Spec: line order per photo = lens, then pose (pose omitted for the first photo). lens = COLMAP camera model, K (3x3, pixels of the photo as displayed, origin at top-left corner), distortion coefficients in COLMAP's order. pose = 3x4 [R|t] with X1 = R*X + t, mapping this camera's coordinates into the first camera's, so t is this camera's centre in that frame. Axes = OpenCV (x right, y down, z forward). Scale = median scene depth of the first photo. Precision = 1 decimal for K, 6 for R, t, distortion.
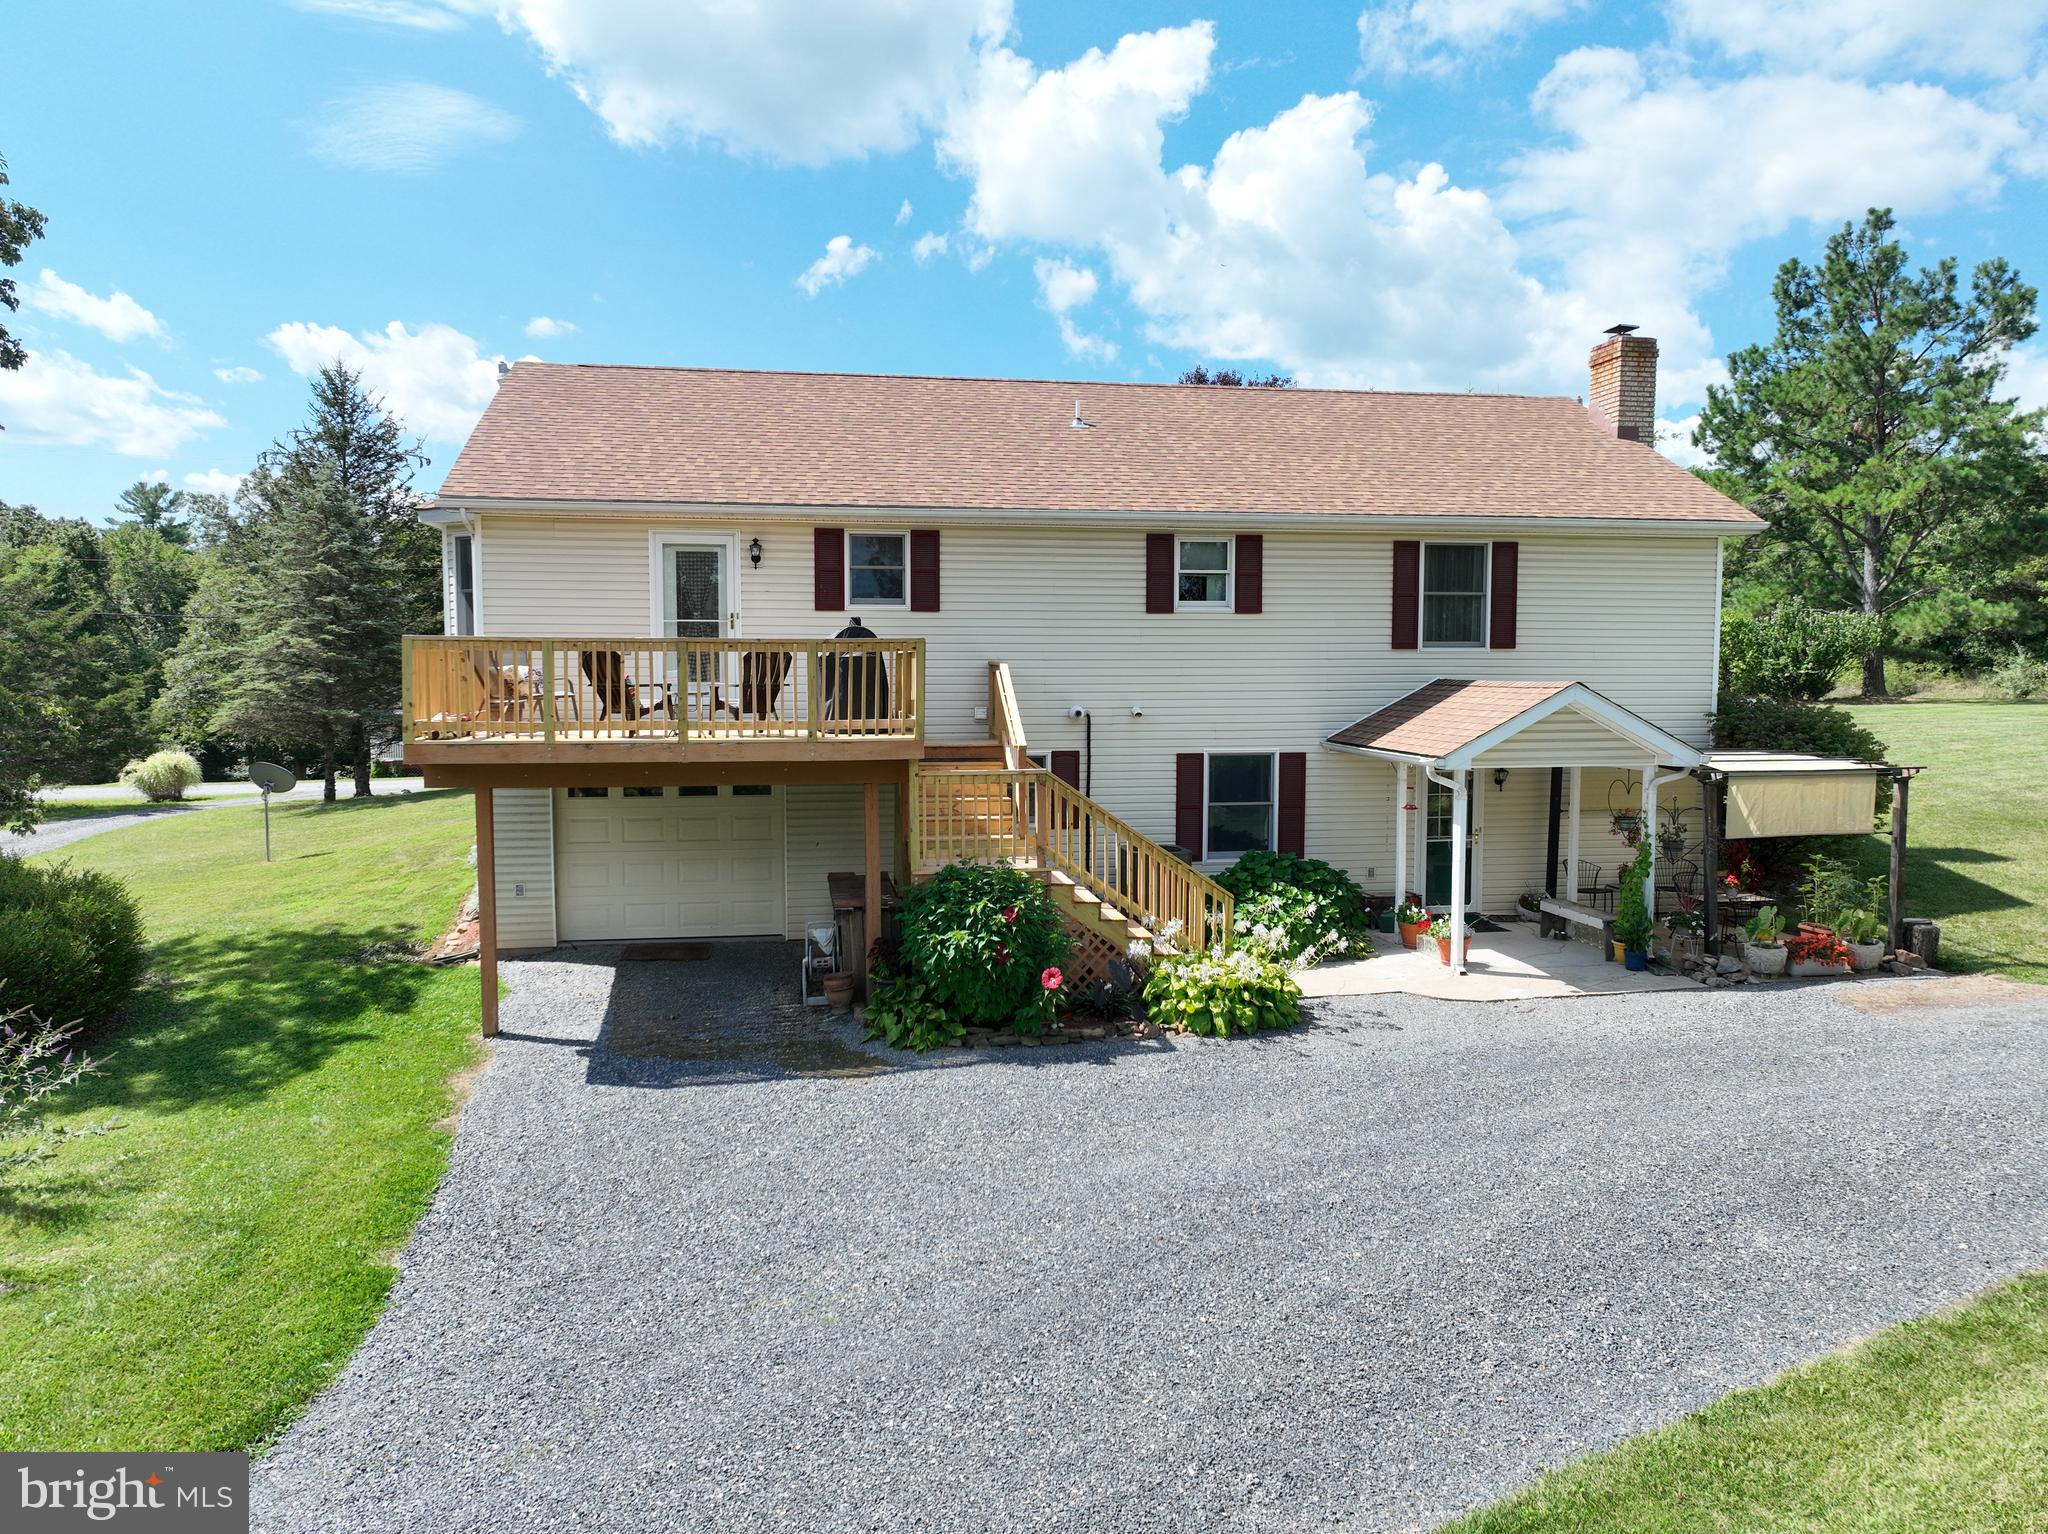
lens RADIAL K [[1437.2, 0, 1032.9], [0, 1437.2, 766.7], [0, 0, 1]] dist [-0.004307, 0.017010]
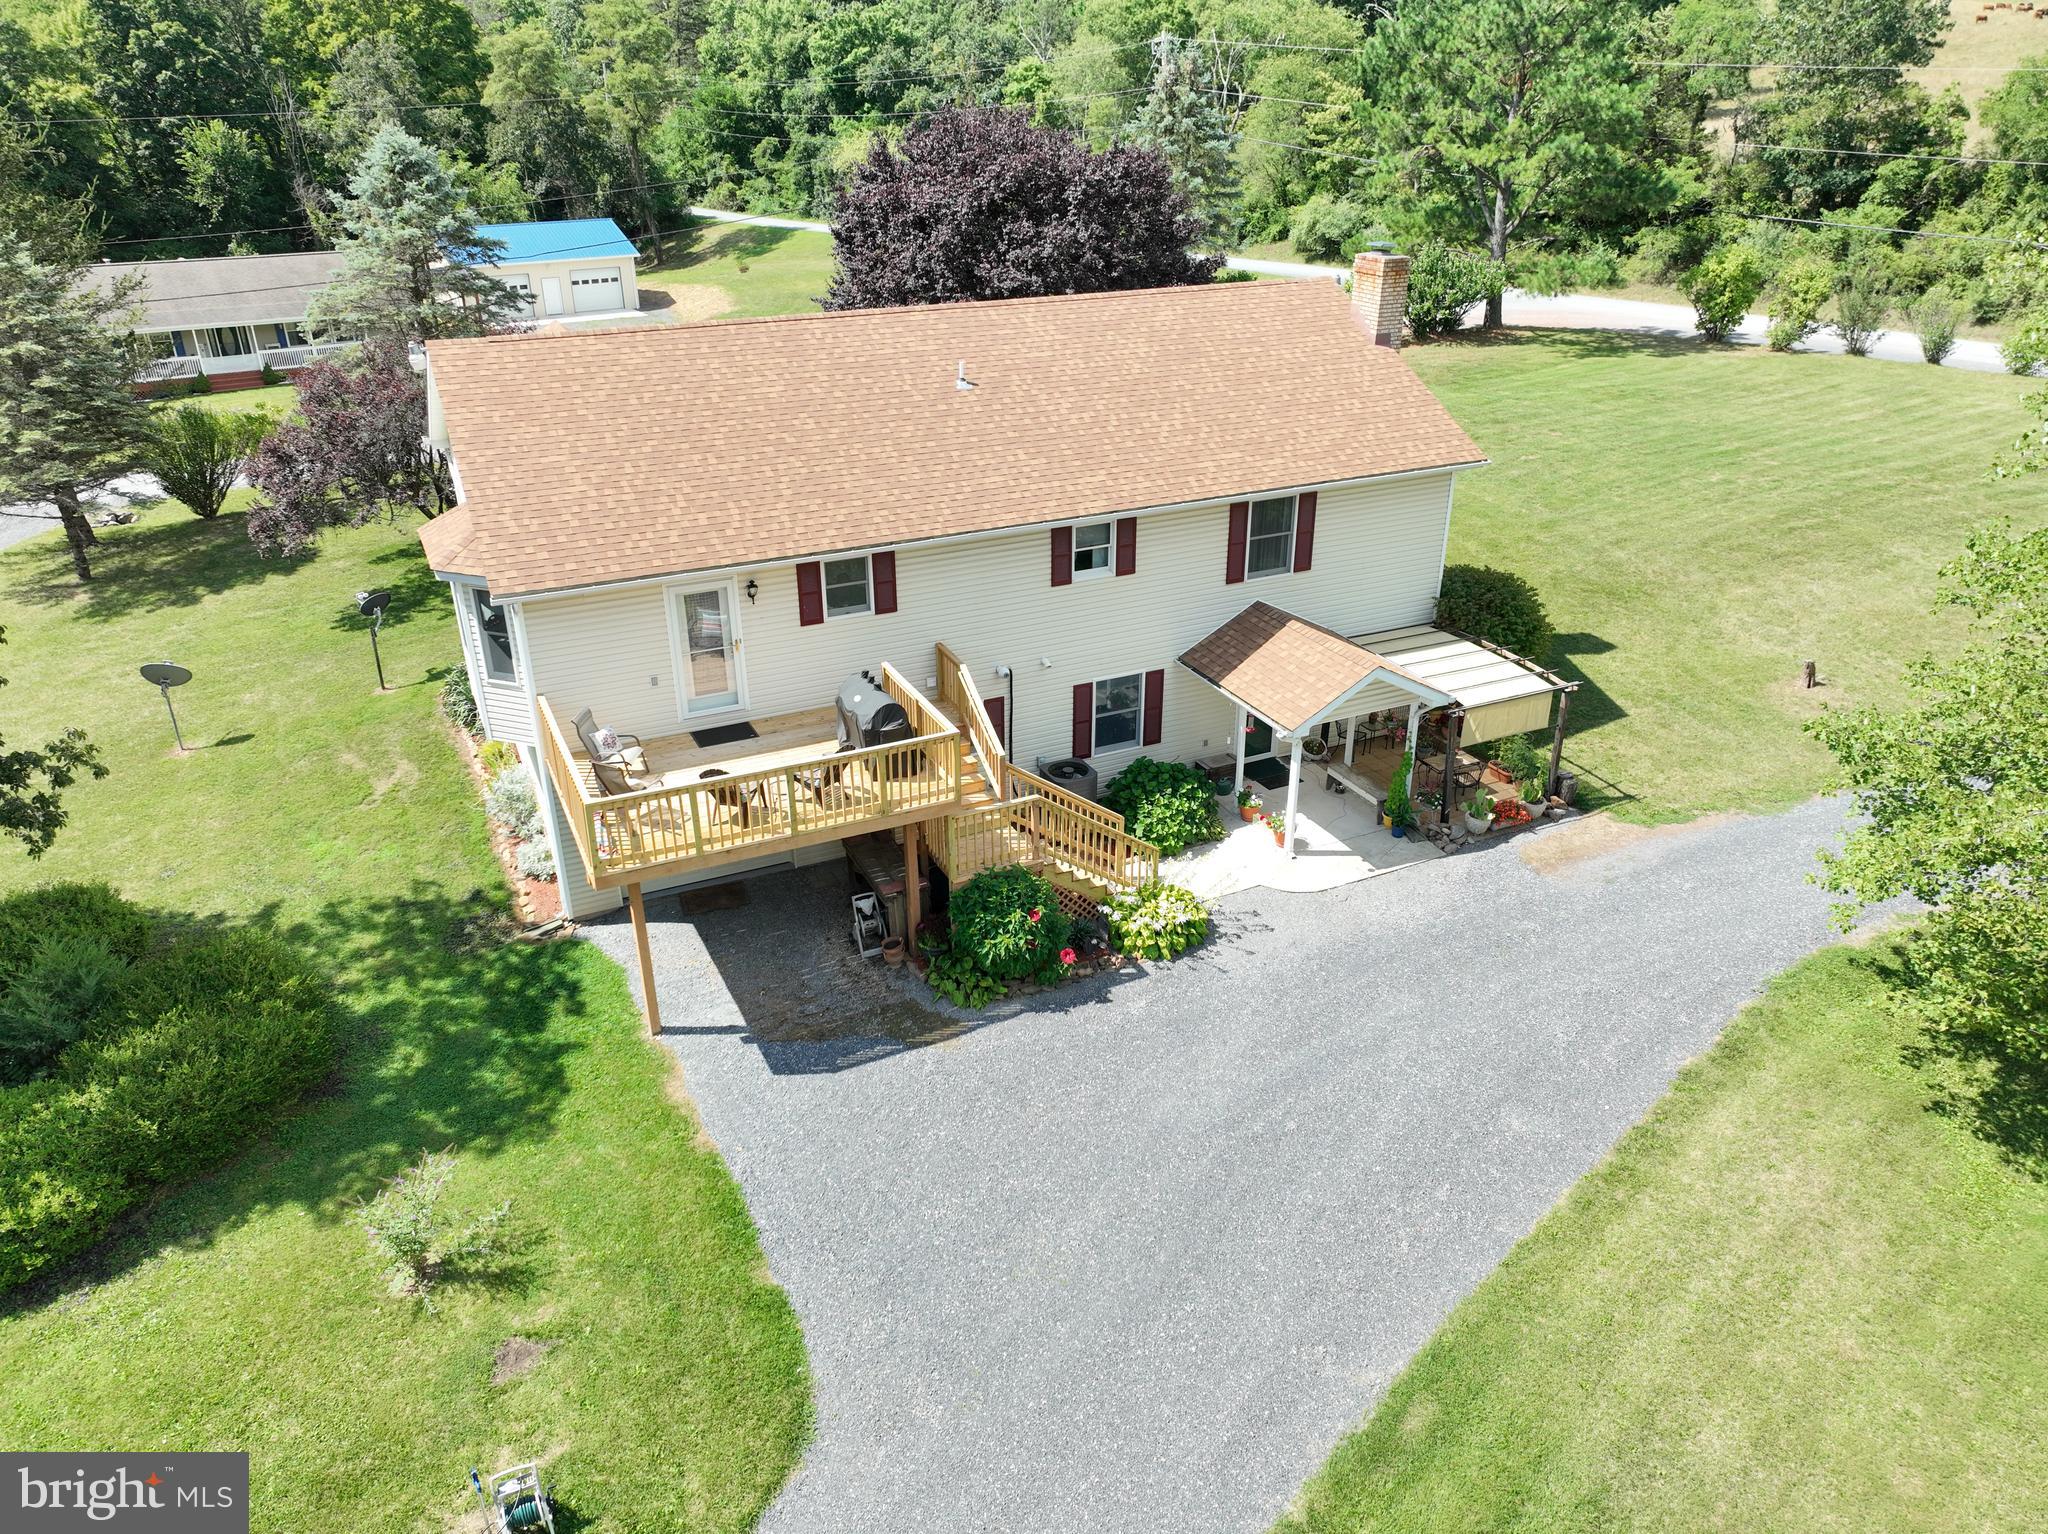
lens RADIAL K [[1437.2, 0, 1032.9], [0, 1437.2, 766.7], [0, 0, 1]] dist [-0.004307, 0.017010]
pose [[0.962359, -0.123830, 0.241933, -0.271850], [0.025027, 0.926767, 0.374802, -0.450506], [-0.270627, -0.354639, 0.894982, -0.189143]]
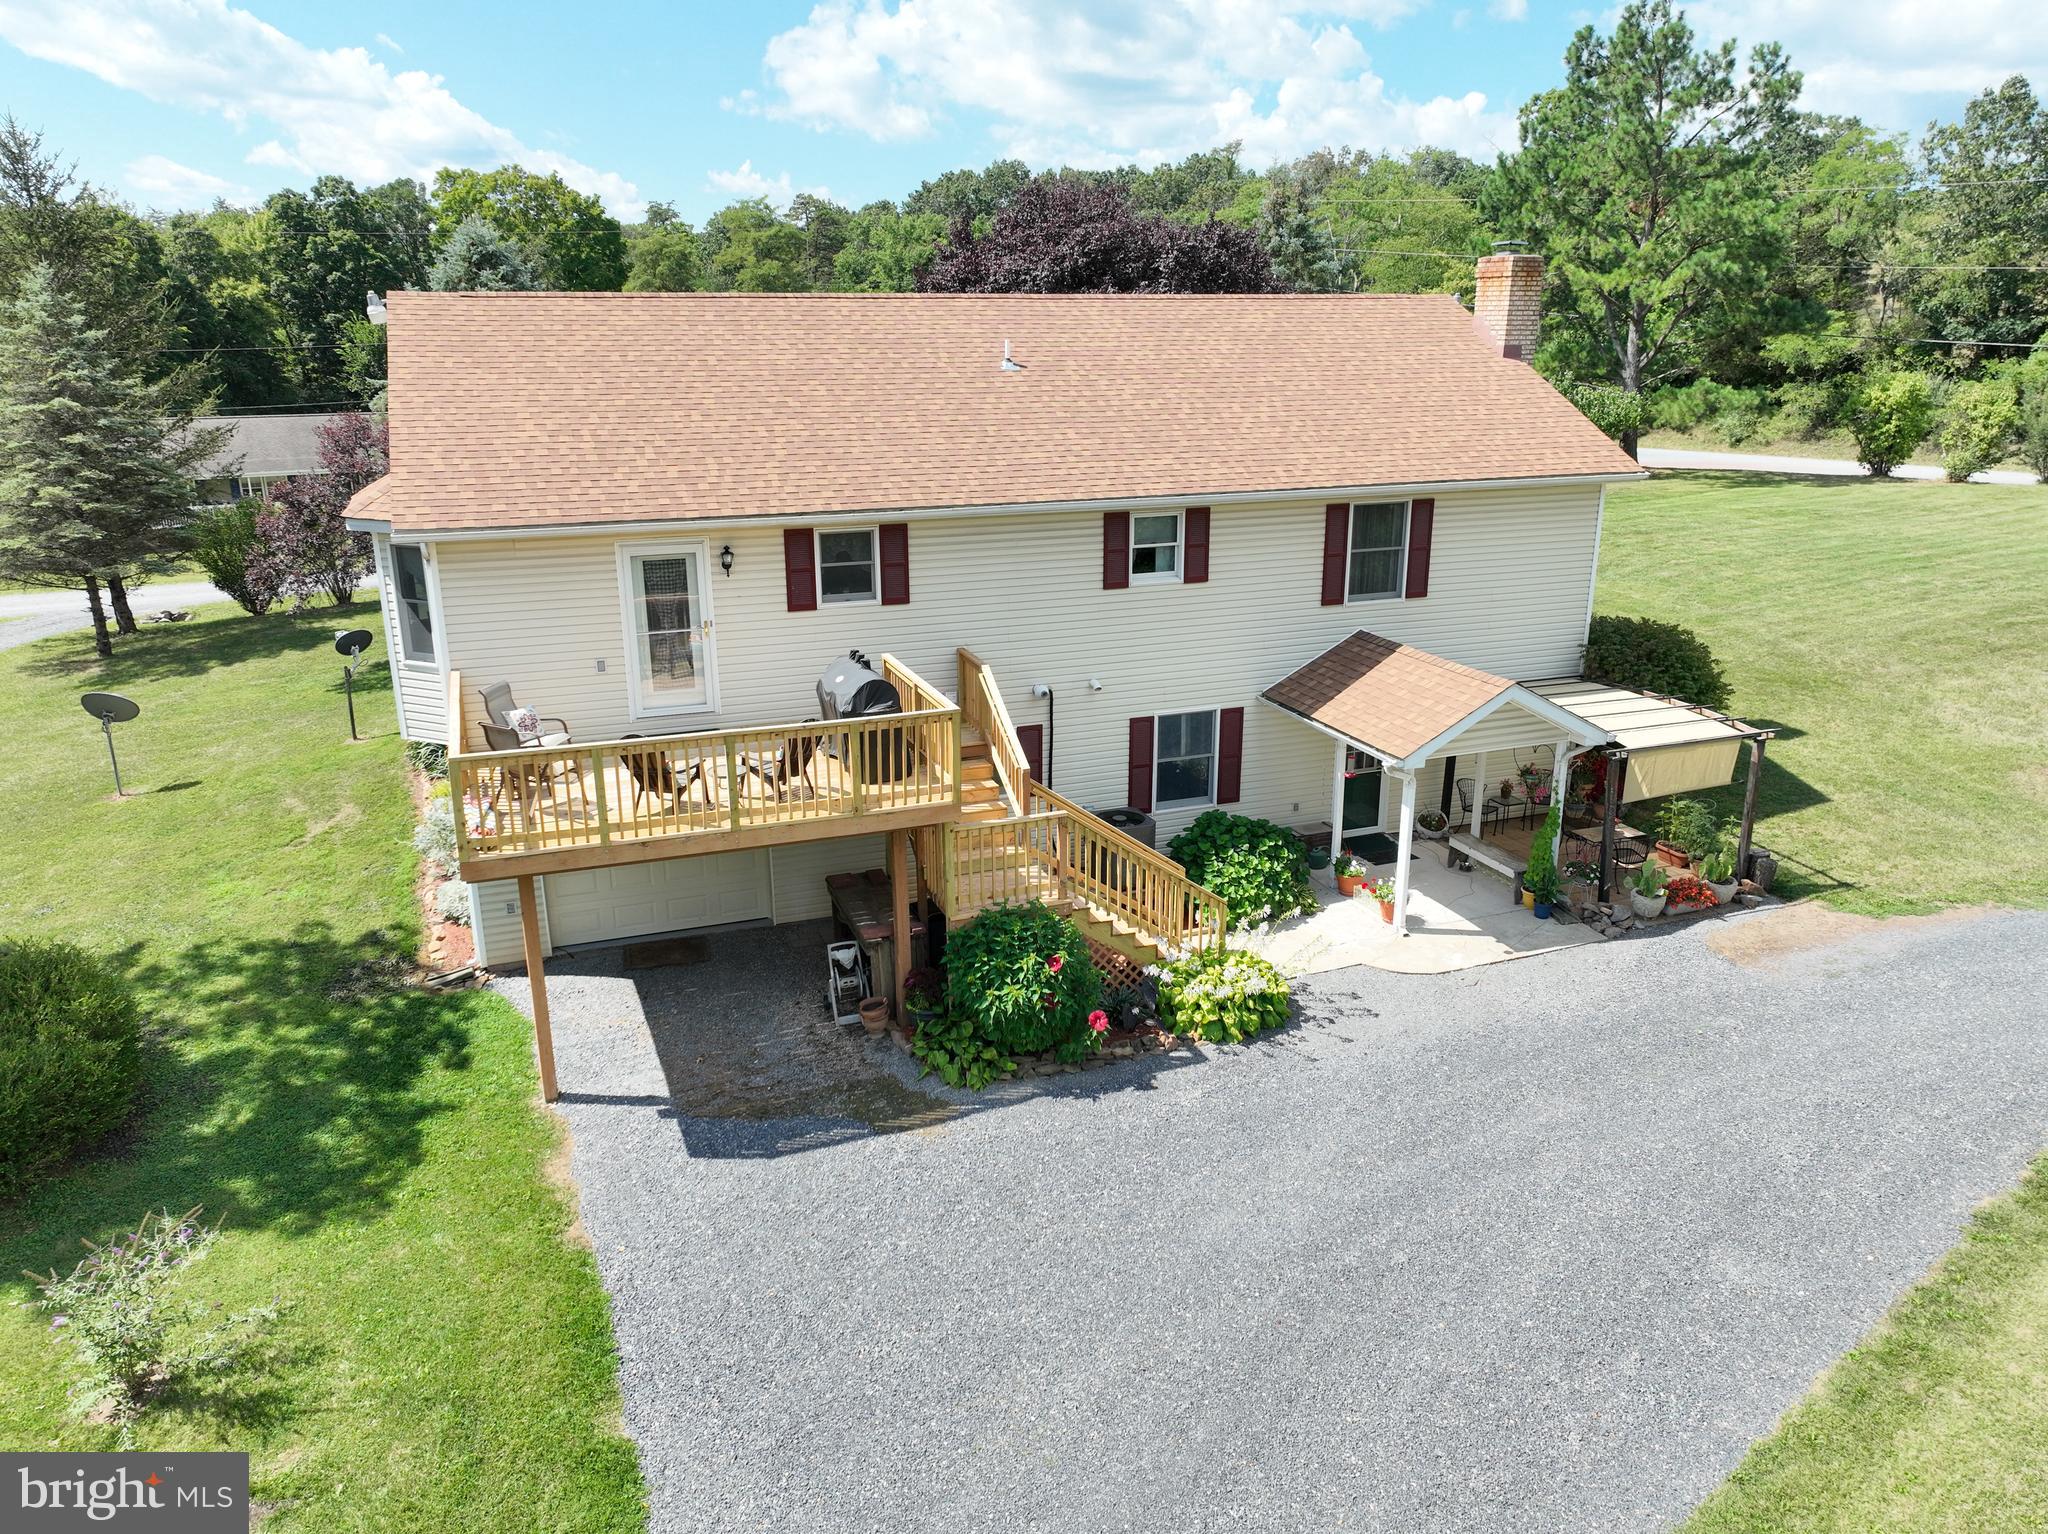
lens RADIAL K [[1437.2, 0, 1032.9], [0, 1437.2, 766.7], [0, 0, 1]] dist [-0.004307, 0.017010]
pose [[0.981959, -0.060872, 0.179031, -0.169521], [0.019012, 0.973754, 0.226808, -0.226312], [-0.188138, -0.219312, 0.957343, -0.007154]]
